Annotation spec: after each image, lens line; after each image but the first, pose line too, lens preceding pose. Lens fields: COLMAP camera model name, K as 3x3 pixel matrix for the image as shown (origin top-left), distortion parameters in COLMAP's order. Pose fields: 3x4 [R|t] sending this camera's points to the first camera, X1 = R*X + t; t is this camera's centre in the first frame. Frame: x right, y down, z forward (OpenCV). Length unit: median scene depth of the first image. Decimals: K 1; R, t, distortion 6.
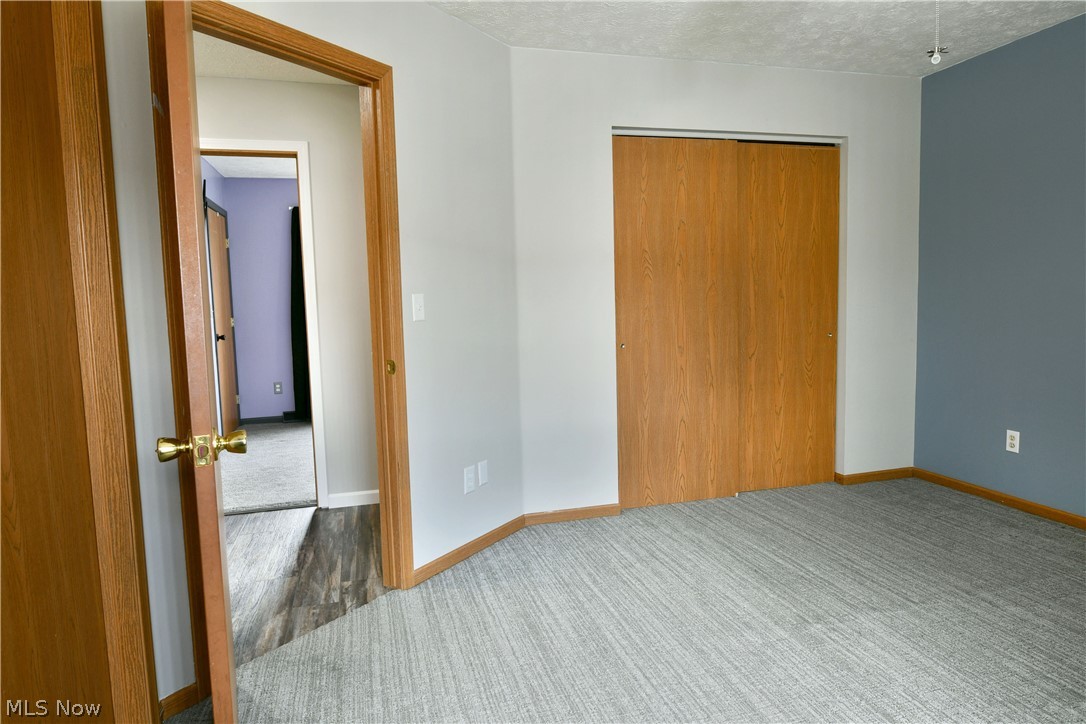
lens RADIAL K [[657.8, 0, 538.0], [0, 657.8, 349.6], [0, 0, 1]] dist [-0.013342, -0.005360]
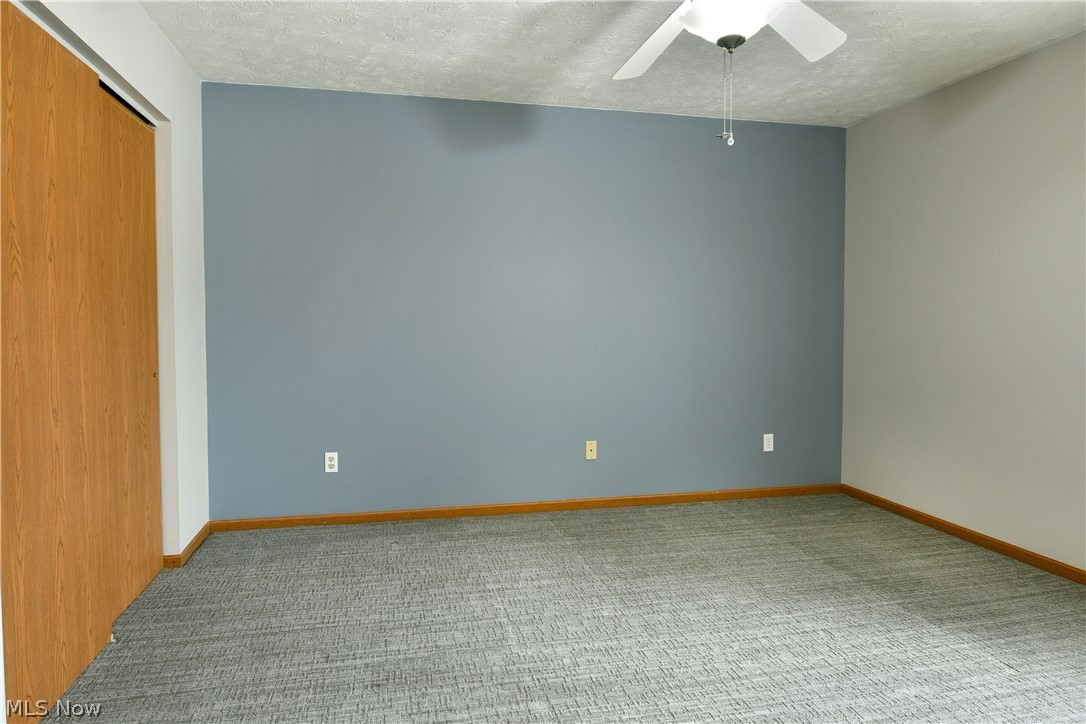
lens RADIAL K [[657.8, 0, 538.0], [0, 657.8, 349.6], [0, 0, 1]] dist [-0.013342, -0.005360]
pose [[0.053152, -0.020304, 0.998380, -0.309753], [0.077163, 0.996887, 0.016166, -0.032556], [-0.995601, 0.076179, 0.054553, 0.584341]]
